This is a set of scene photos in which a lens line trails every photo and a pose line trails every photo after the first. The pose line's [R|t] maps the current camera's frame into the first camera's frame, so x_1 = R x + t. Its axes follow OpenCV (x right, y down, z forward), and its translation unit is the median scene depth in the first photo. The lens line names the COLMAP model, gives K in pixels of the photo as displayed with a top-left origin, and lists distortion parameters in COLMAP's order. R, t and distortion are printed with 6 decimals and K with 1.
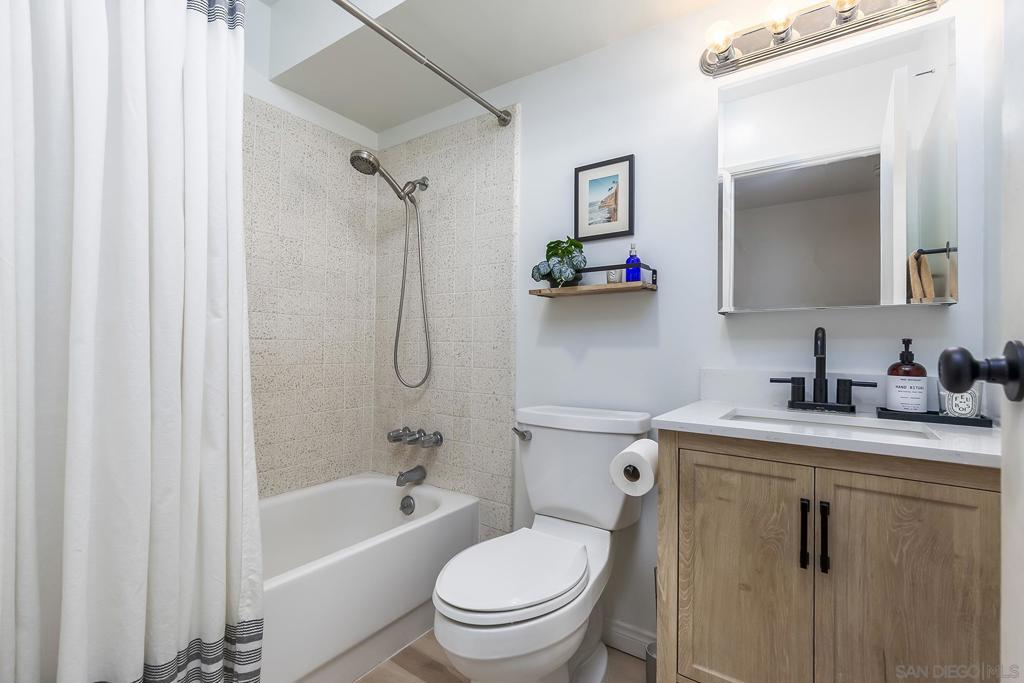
lens RADIAL K [[457.8, 0, 504.4], [0, 457.8, 364.6], [0, 0, 1]] dist [0.015654, -0.000639]
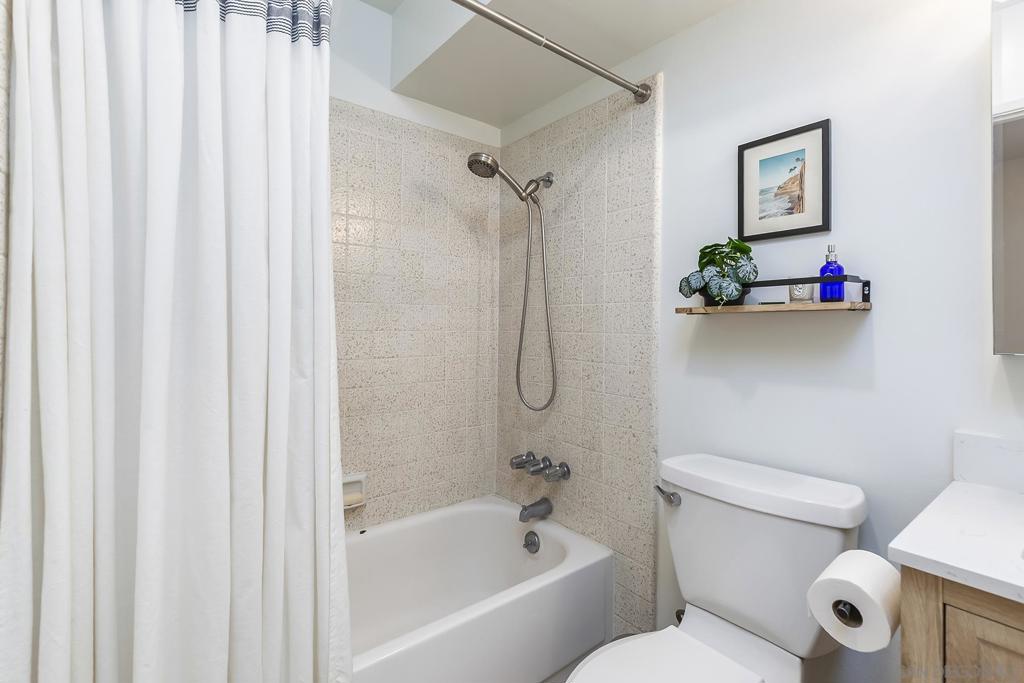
lens RADIAL K [[472.4, 0, 514.2], [0, 472.4, 351.0], [0, 0, 1]] dist [0.009915, -0.000745]
pose [[0.964542, -0.005034, -0.263883, 0.000249], [0.005256, 0.999986, 0.000134, -0.077836], [0.263878, -0.001516, 0.964555, 0.123529]]
